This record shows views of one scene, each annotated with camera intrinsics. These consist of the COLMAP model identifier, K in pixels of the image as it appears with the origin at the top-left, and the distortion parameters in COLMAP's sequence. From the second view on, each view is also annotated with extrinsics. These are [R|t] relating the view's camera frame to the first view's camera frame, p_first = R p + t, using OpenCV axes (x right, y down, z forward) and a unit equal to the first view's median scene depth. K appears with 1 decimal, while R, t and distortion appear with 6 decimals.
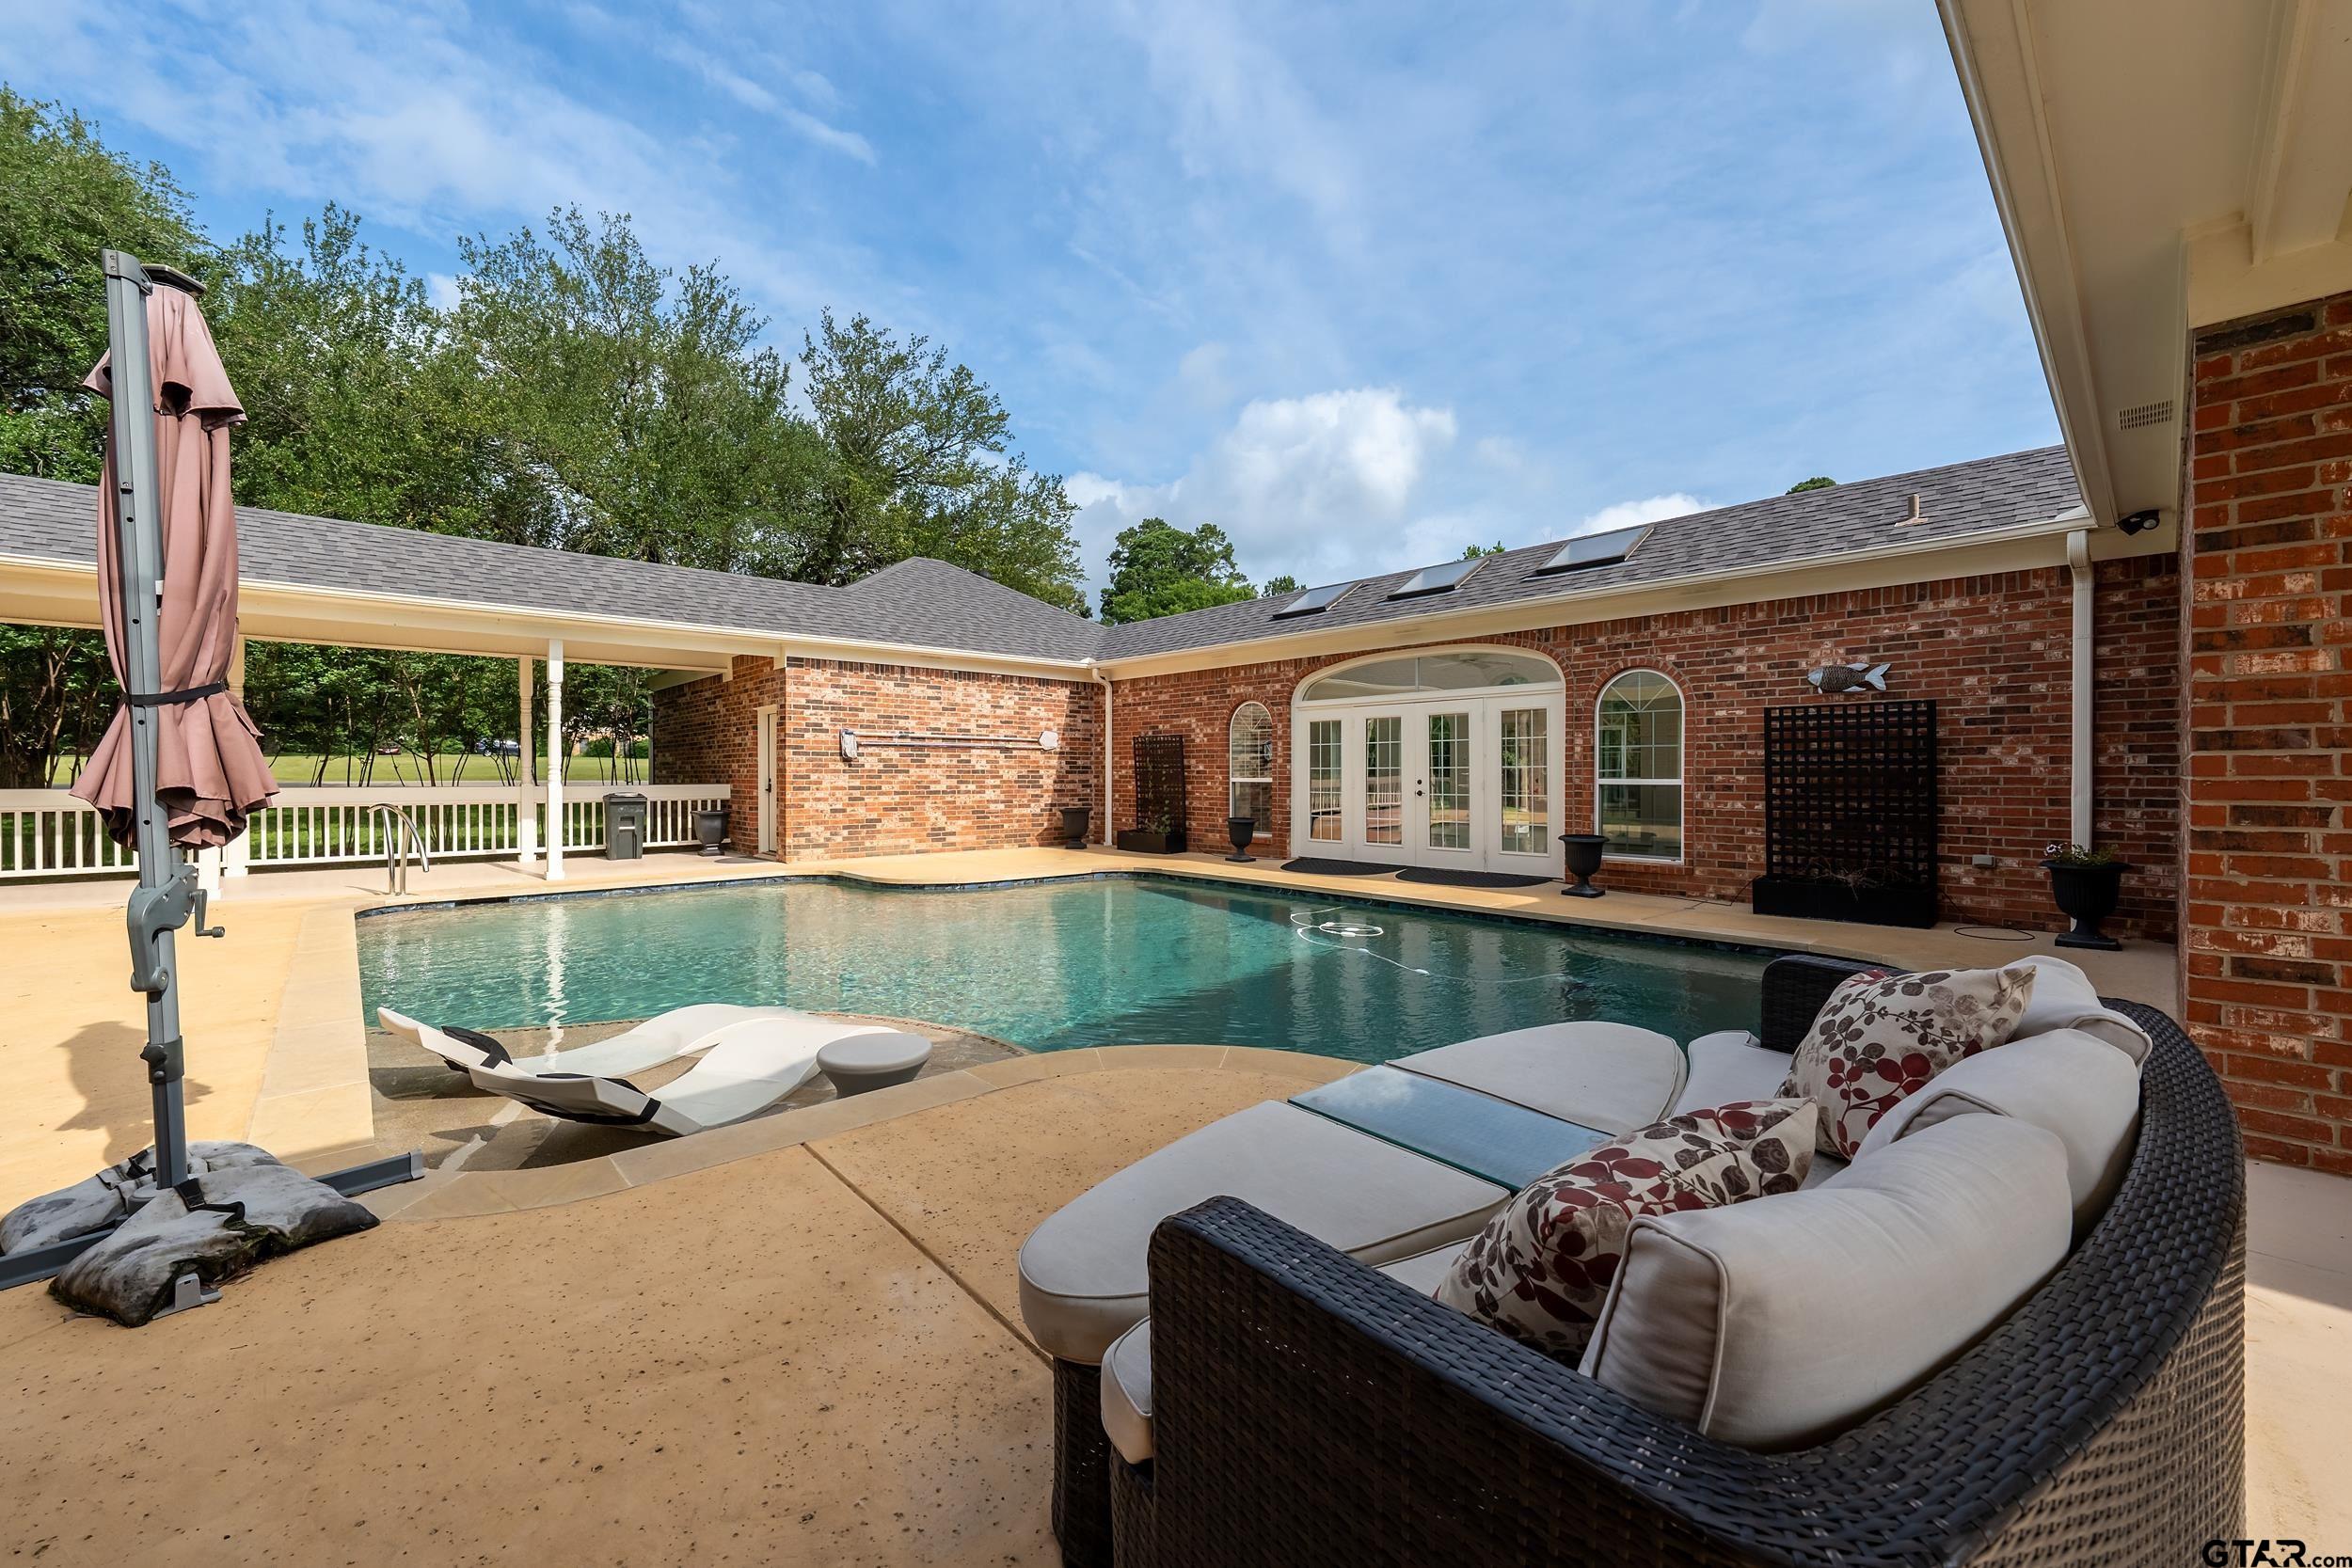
lens RADIAL K [[911.8, 0, 1158.4], [0, 911.8, 781.8], [0, 0, 1]] dist [-0.000096, -0.000307]
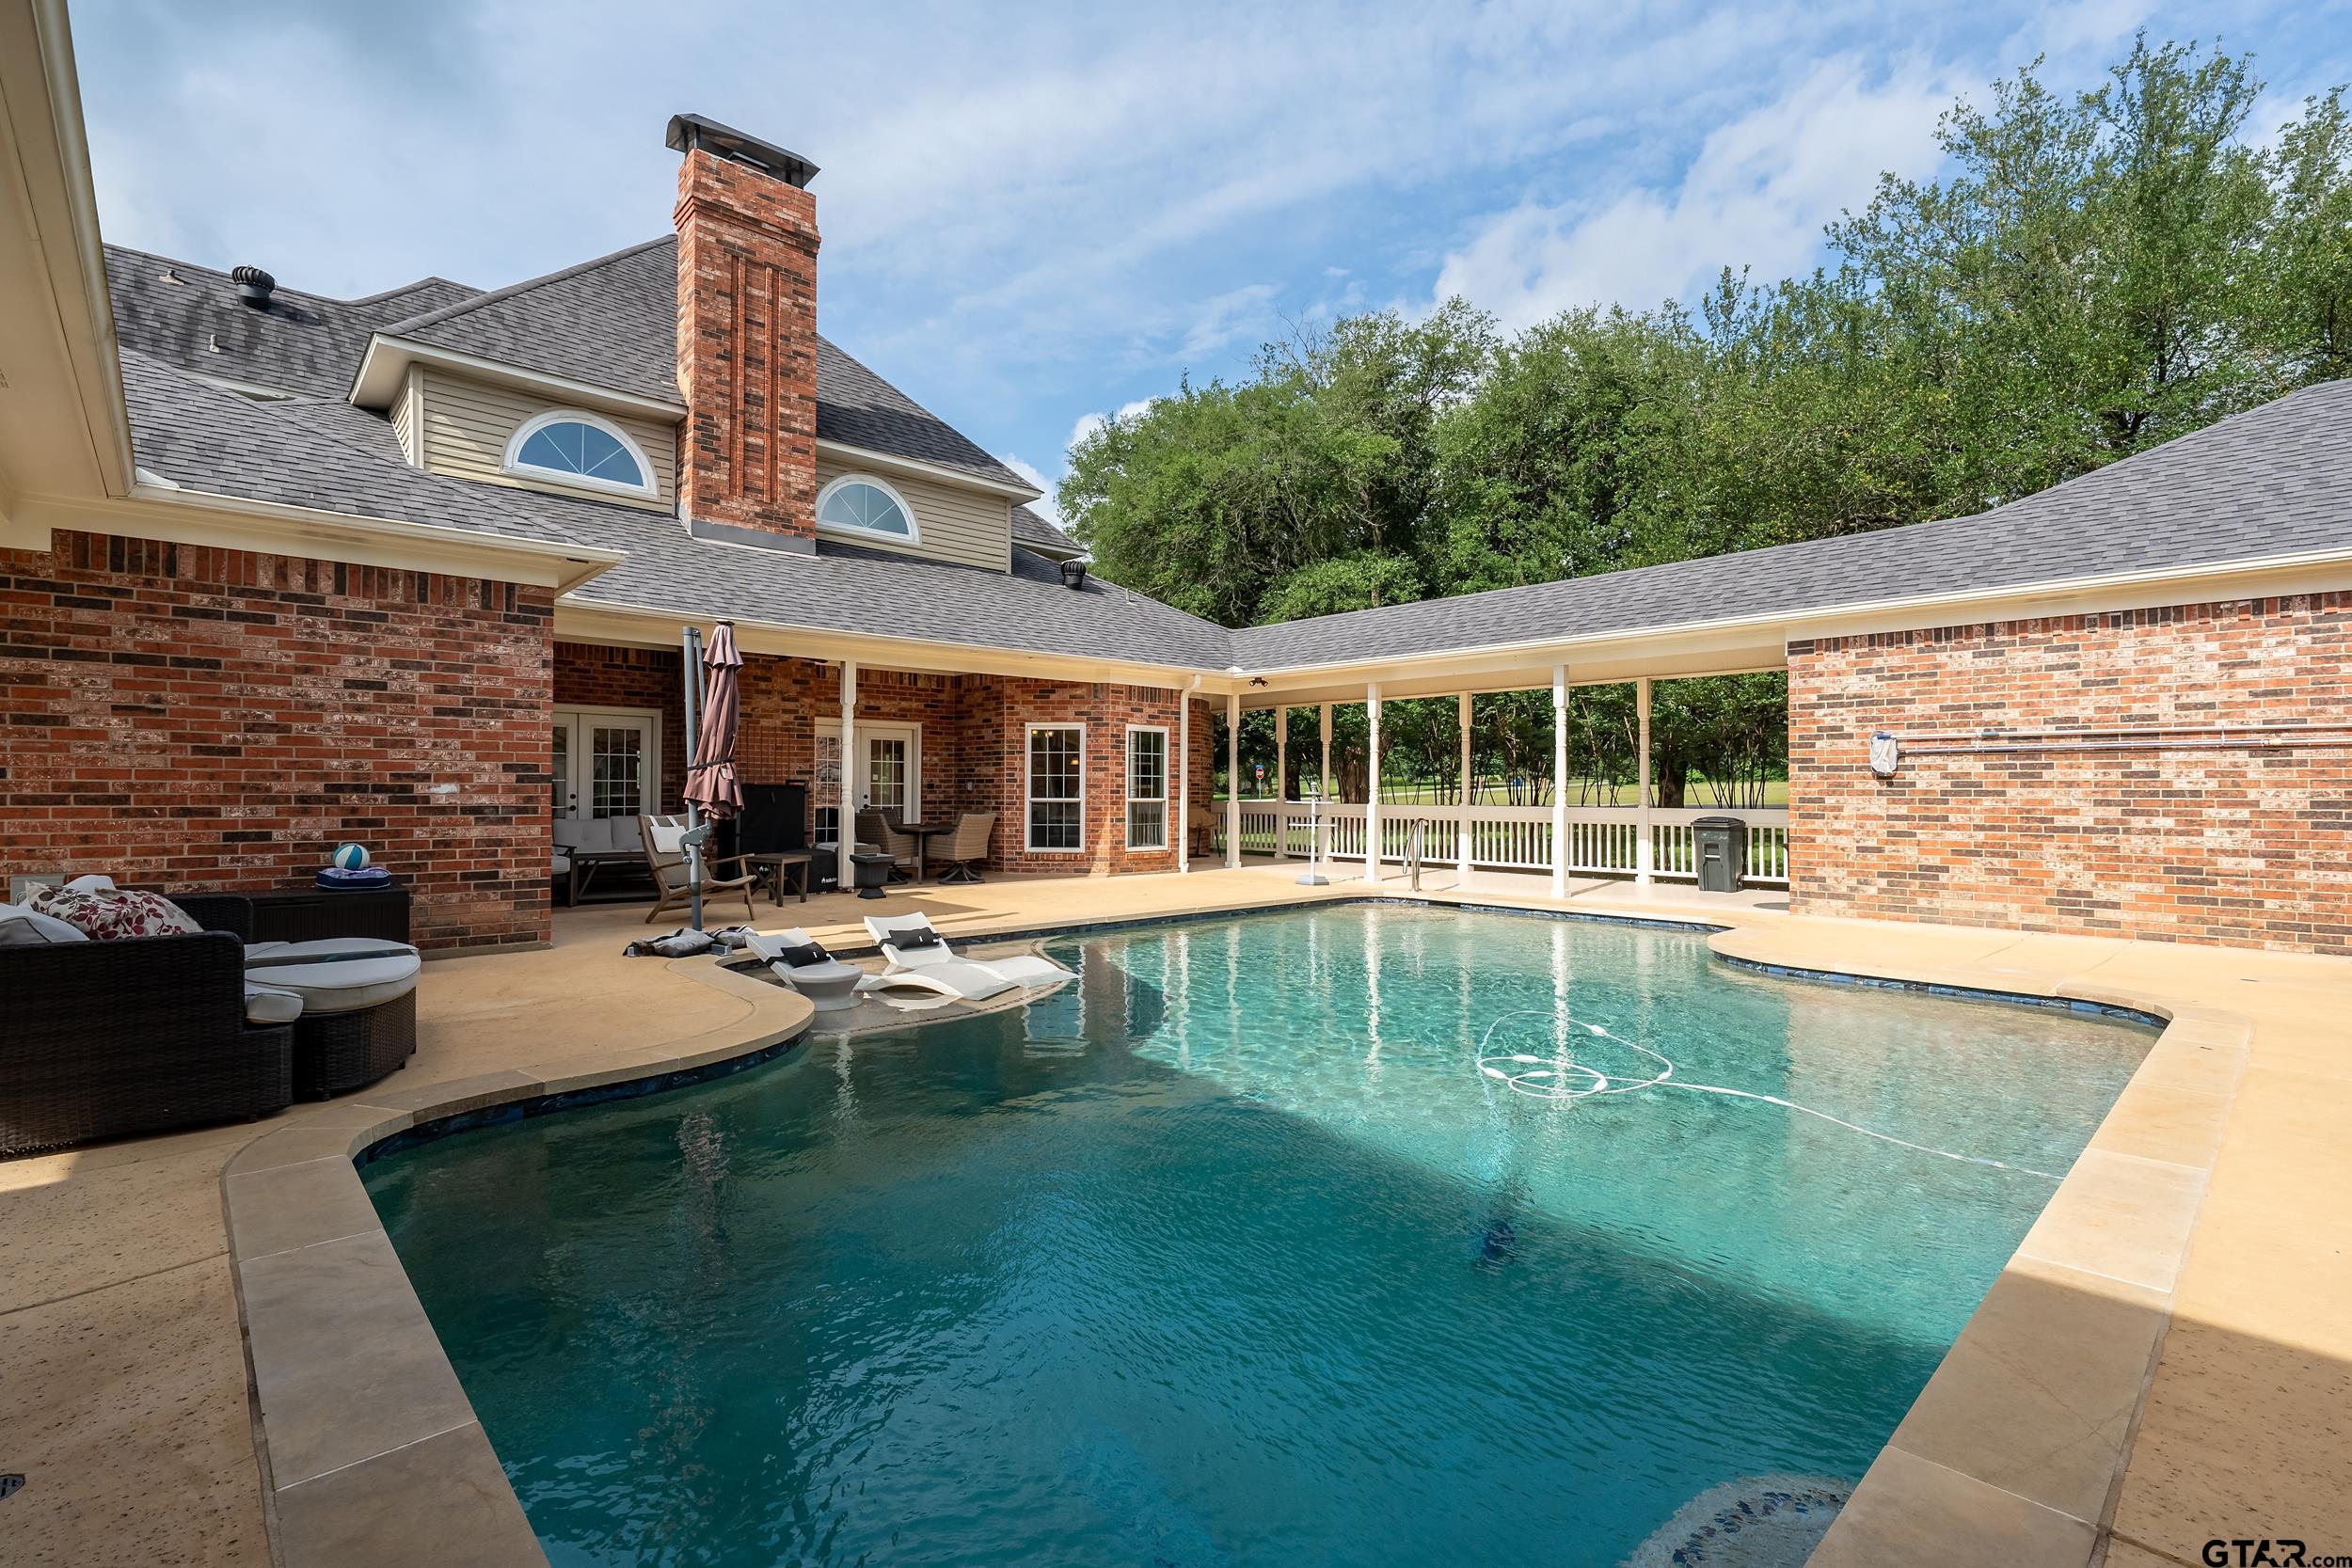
lens RADIAL K [[1067.1, 0, 1160.5], [0, 1067.1, 790.5], [0, 0, 1]] dist [0.001788, -0.000060]
pose [[-0.002388, -0.001552, -0.999996, 0.450312], [-0.012433, 0.999922, -0.001523, -0.005092], [0.999920, 0.012429, -0.002407, 0.443289]]
